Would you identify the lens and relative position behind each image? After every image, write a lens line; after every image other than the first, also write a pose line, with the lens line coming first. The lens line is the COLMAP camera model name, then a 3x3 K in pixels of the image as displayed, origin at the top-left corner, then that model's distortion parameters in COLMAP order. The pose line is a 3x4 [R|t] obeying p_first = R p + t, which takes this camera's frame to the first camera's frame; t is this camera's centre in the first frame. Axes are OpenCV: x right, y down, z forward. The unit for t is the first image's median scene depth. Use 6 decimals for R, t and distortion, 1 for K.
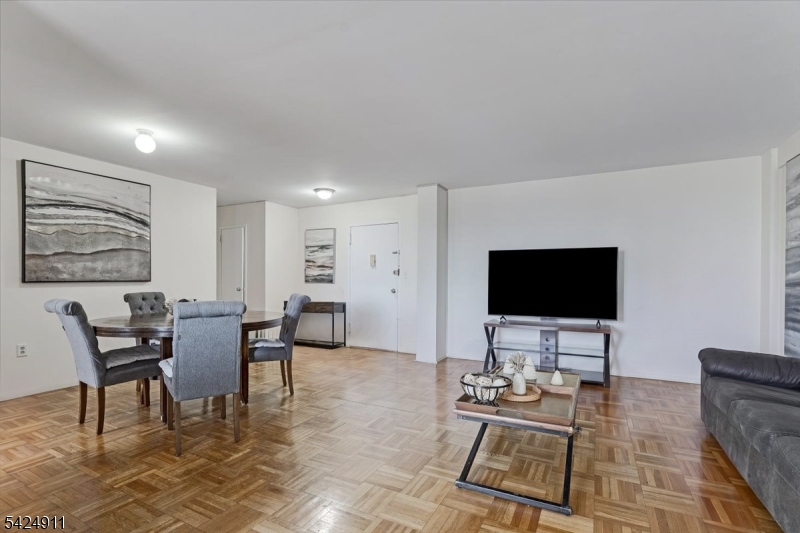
lens RADIAL K [[361.9, 0, 400.0], [0, 361.9, 266.5], [0, 0, 1]] dist [0.000743, 0.000037]
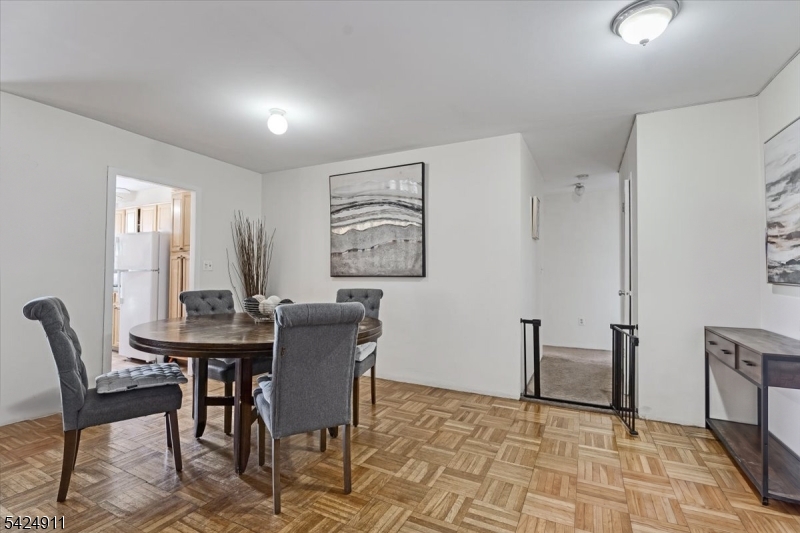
lens RADIAL K [[361.9, 0, 400.0], [0, 361.9, 266.5], [0, 0, 1]] dist [0.000743, 0.000037]
pose [[0.034432, -0.013594, -0.999315, 0.157651], [0.037221, 0.999231, -0.012310, 0.029200], [0.998714, -0.036772, 0.034912, 1.036249]]
